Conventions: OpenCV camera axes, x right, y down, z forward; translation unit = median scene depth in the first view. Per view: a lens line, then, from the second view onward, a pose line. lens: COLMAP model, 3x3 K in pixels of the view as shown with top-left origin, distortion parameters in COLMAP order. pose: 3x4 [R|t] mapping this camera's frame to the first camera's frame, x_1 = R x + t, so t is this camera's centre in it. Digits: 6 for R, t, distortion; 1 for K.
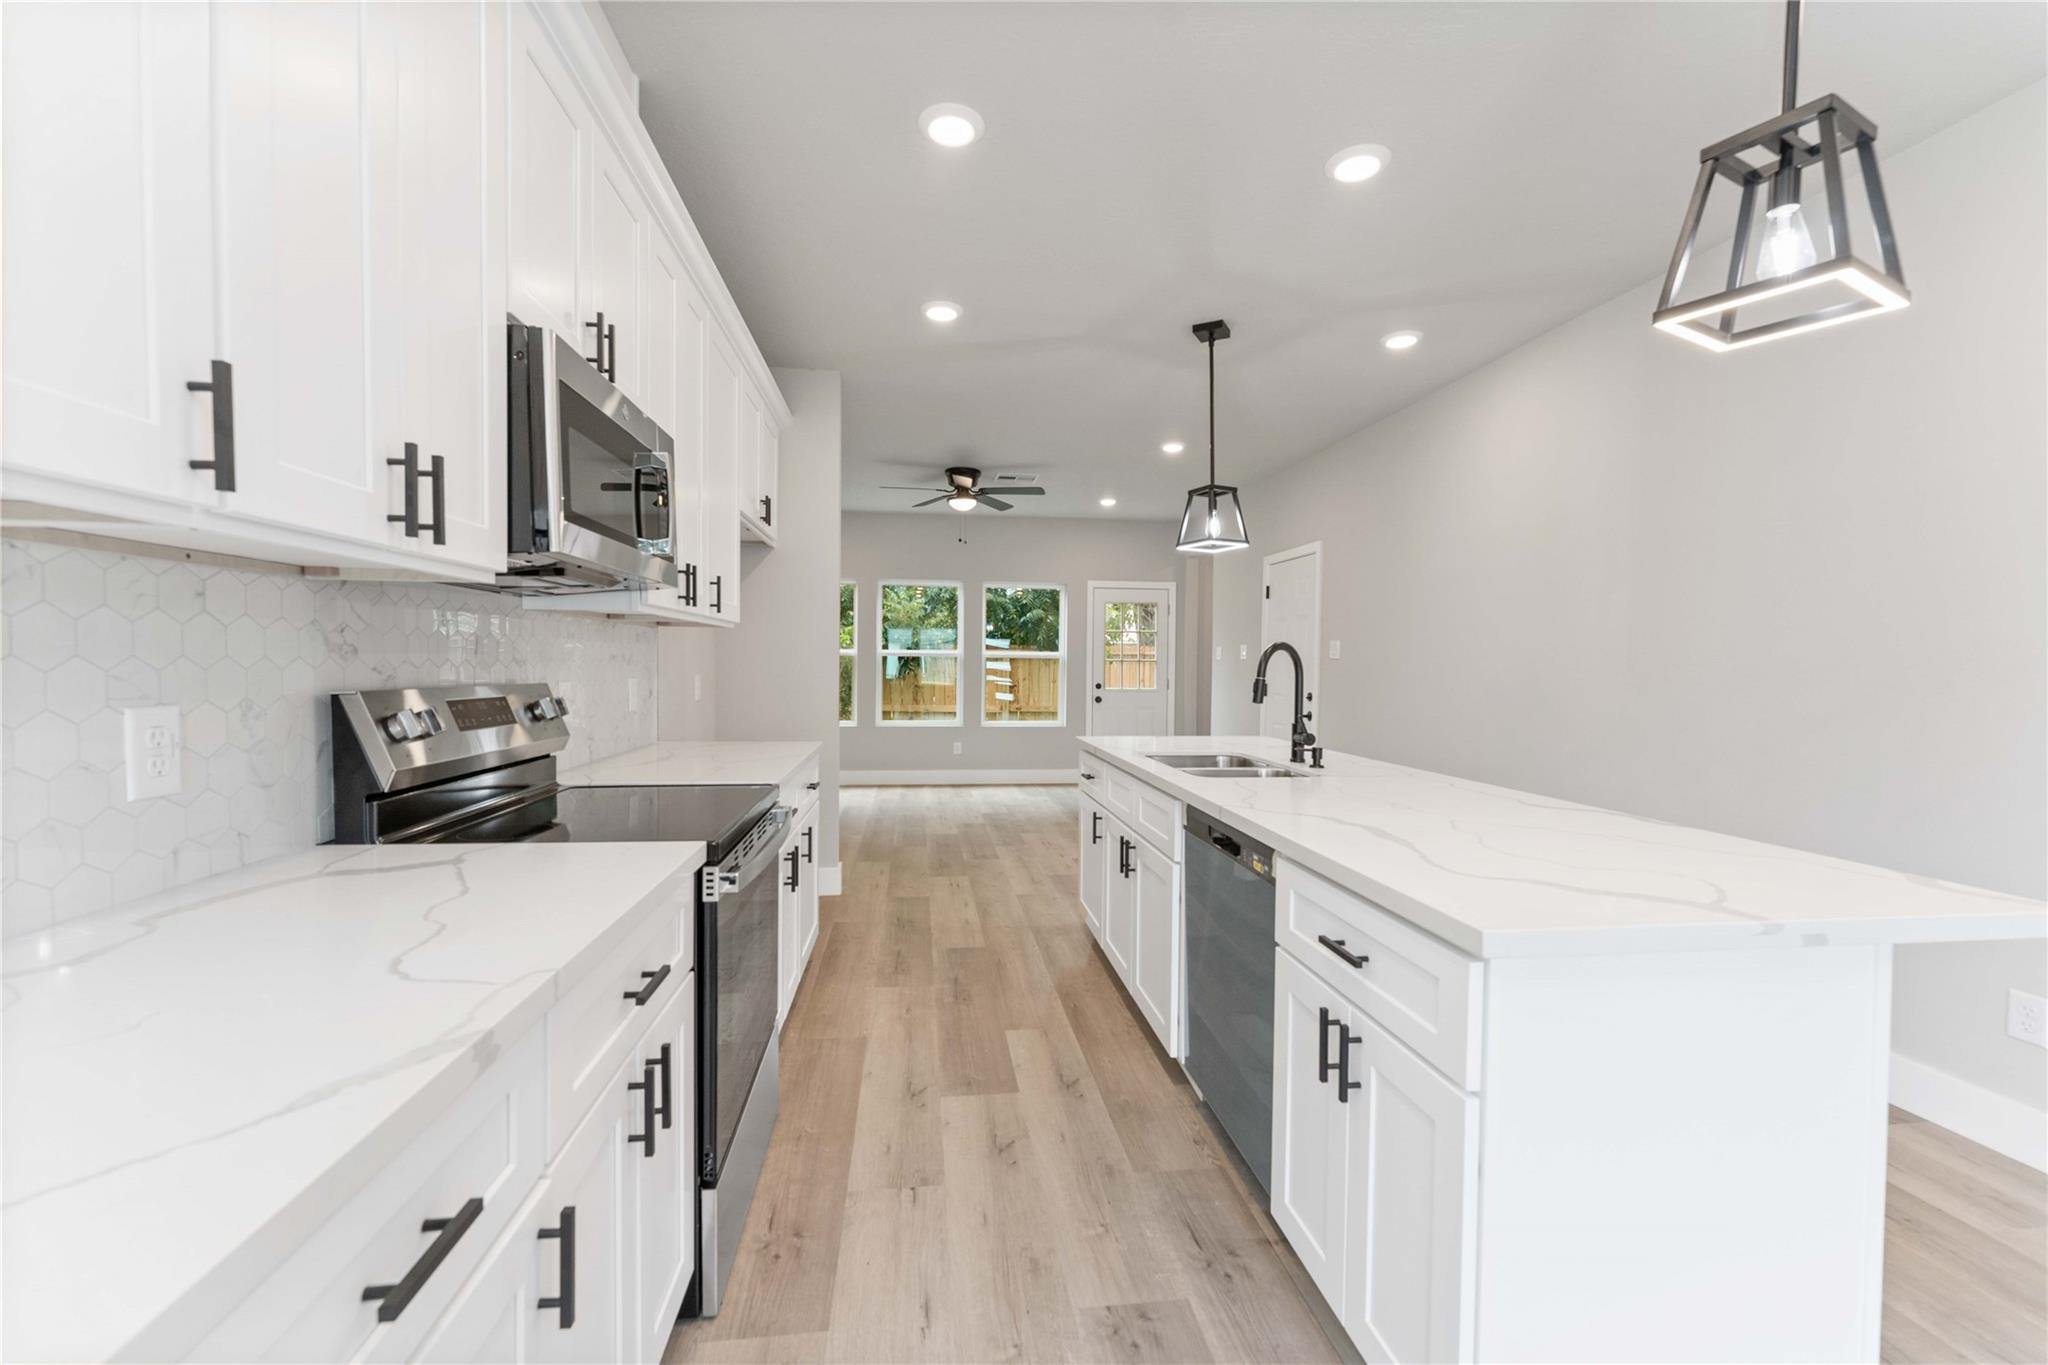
lens RADIAL K [[830.6, 0, 1024.0], [0, 830.6, 682.5], [0, 0, 1]] dist [0.000708, 0.000062]
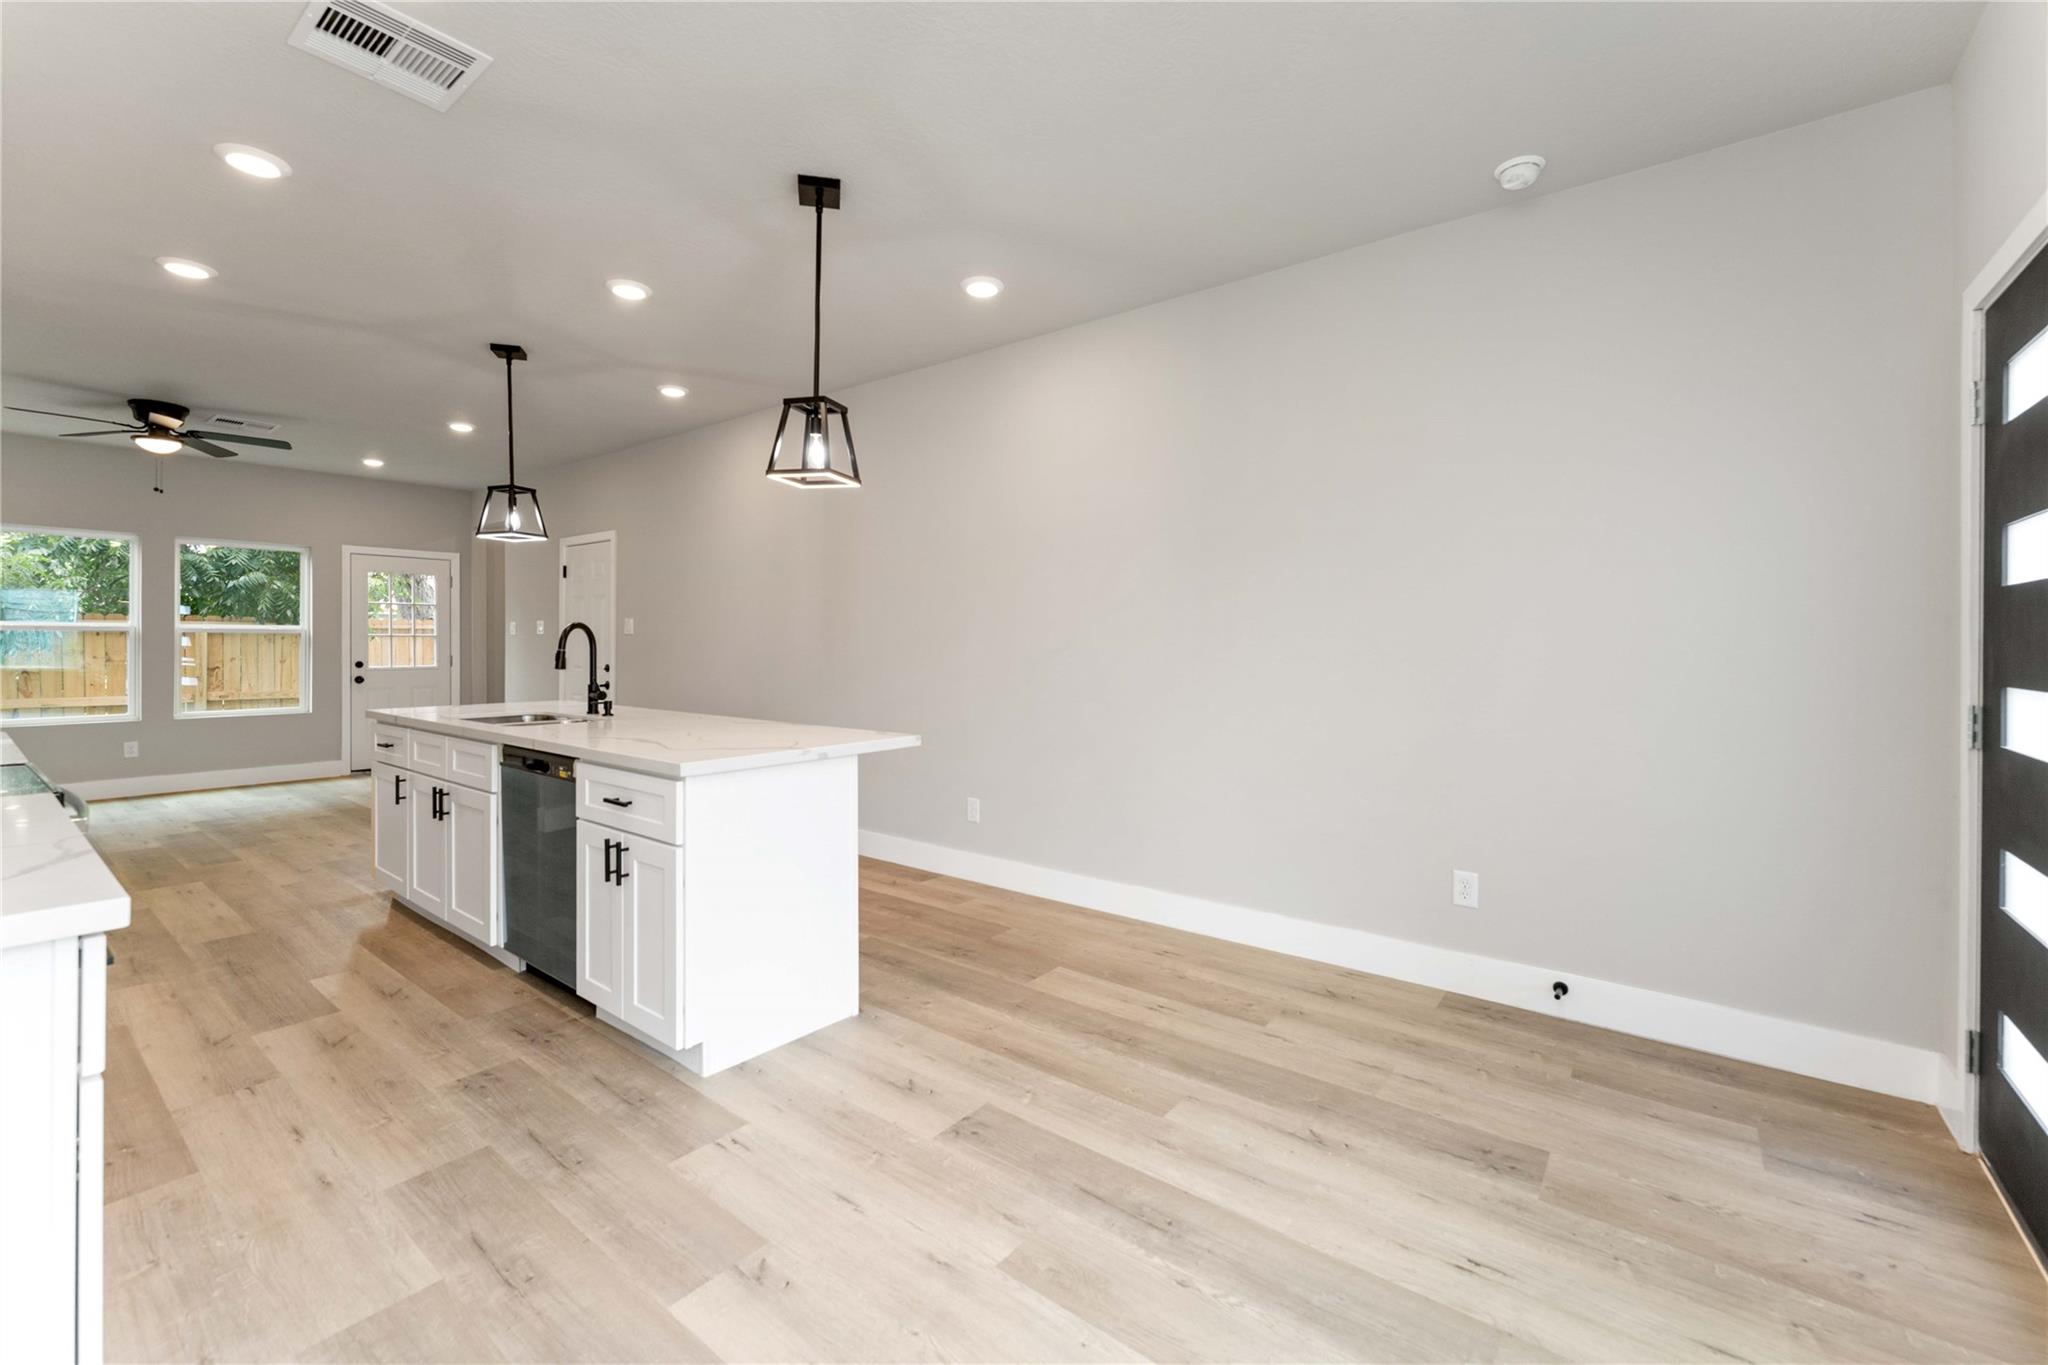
lens RADIAL K [[842.7, 0, 1018.0], [0, 842.7, 647.9], [0, 0, 1]] dist [-0.003912, -0.000142]
pose [[0.711471, -0.011614, 0.702620, -0.147696], [0.019076, 0.999814, -0.002789, 0.009635], [-0.702457, 0.015387, 0.711560, -0.491463]]
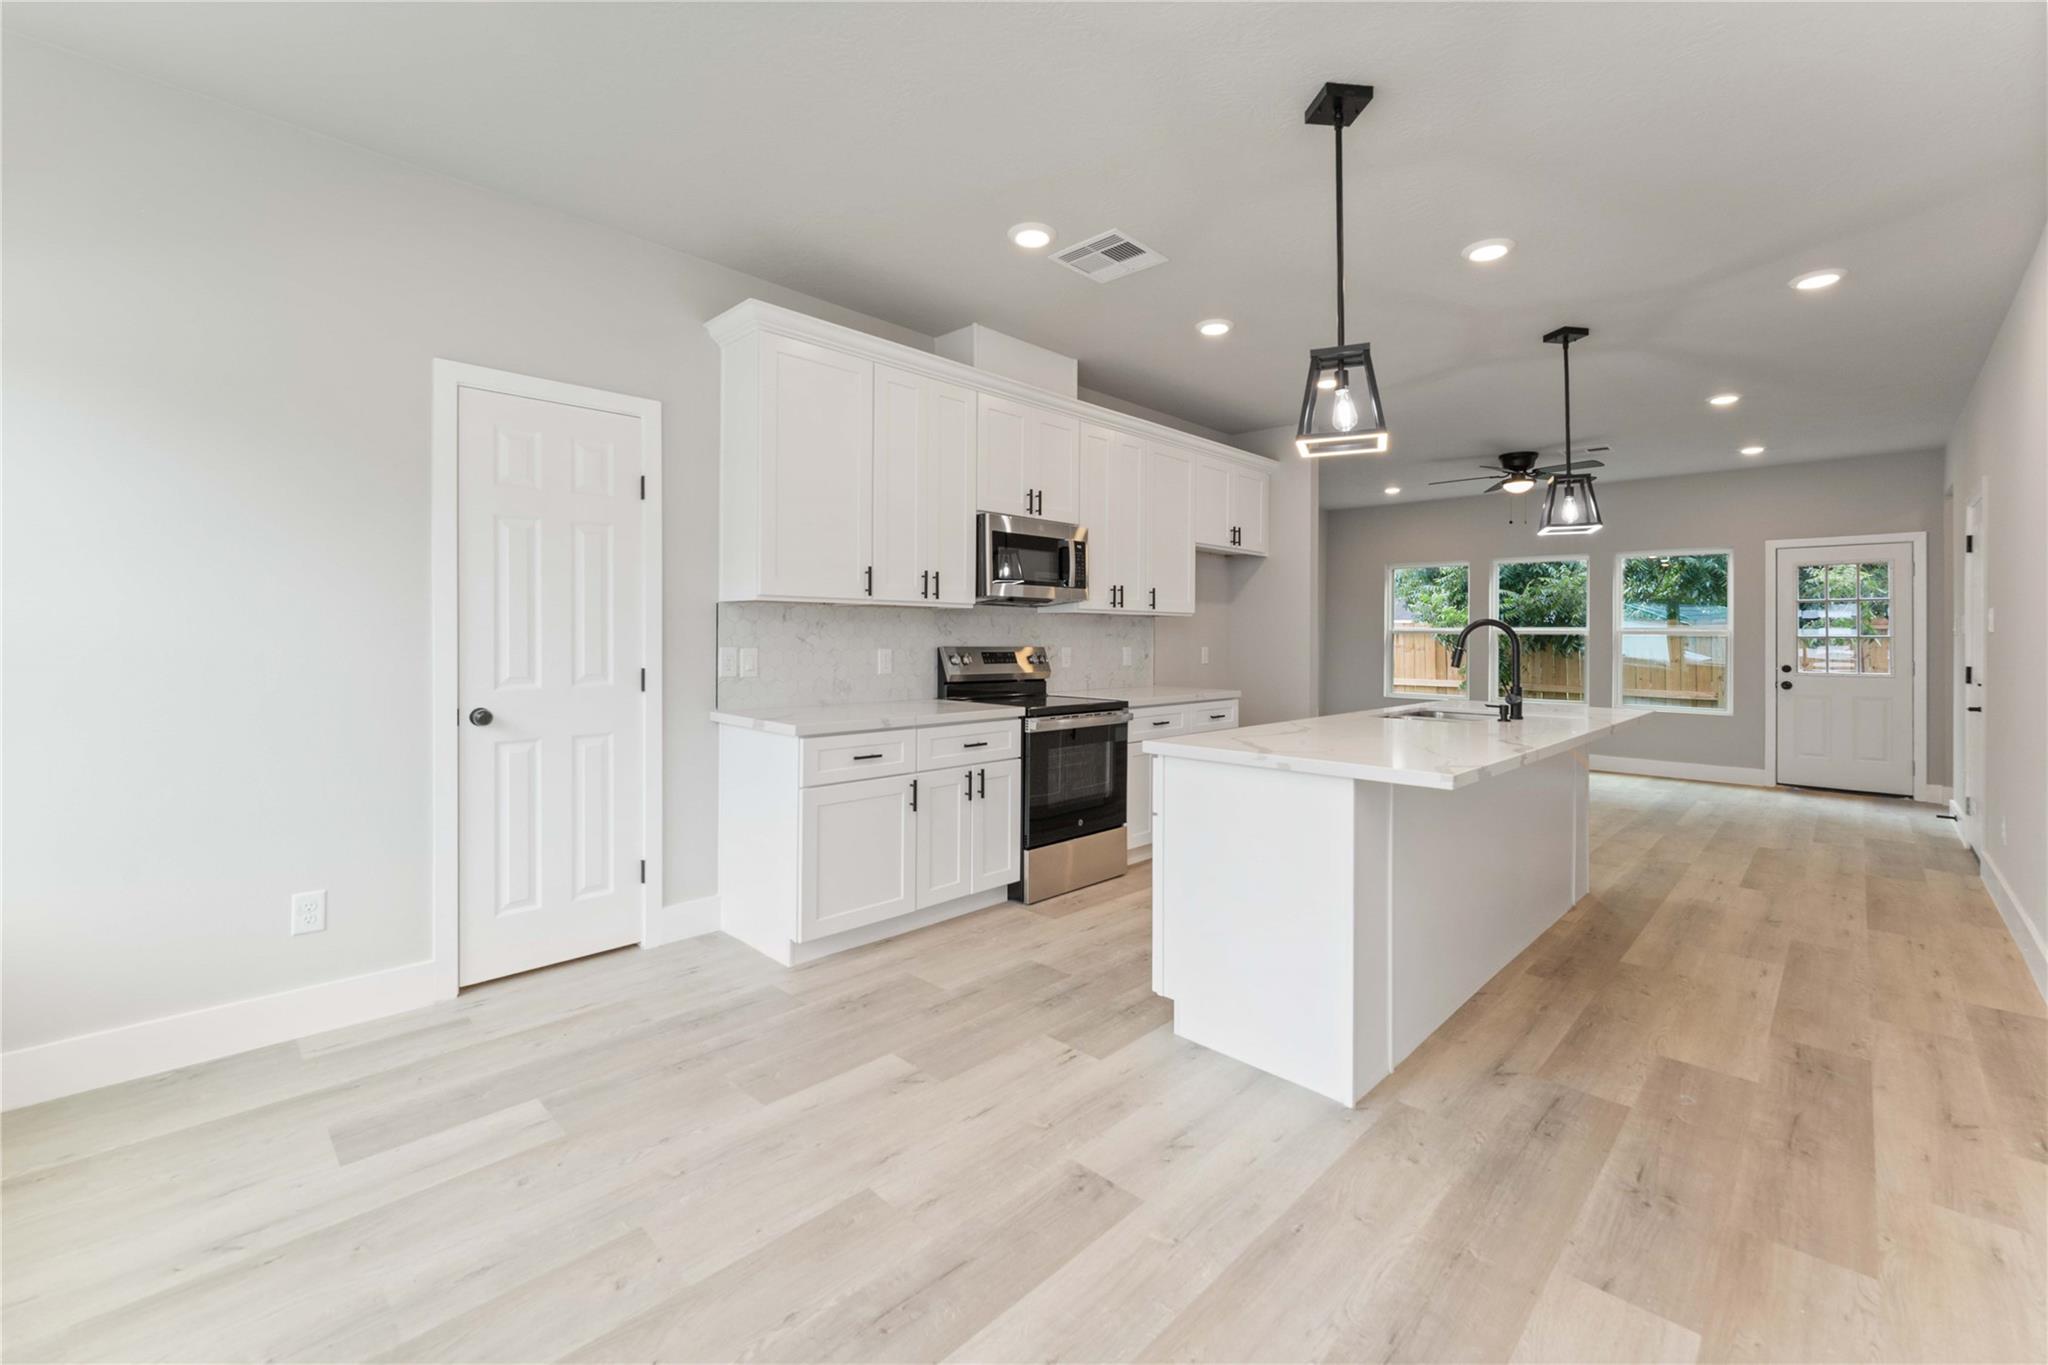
lens RADIAL K [[850.3, 0, 1024.6], [0, 850.3, 636.8], [0, 0, 1]] dist [0.000264, 0.000040]
pose [[0.626594, -0.004314, -0.779334, 0.990077], [-0.019547, 0.999583, -0.021249, 0.019731], [0.779101, 0.028548, 0.626249, -0.377230]]
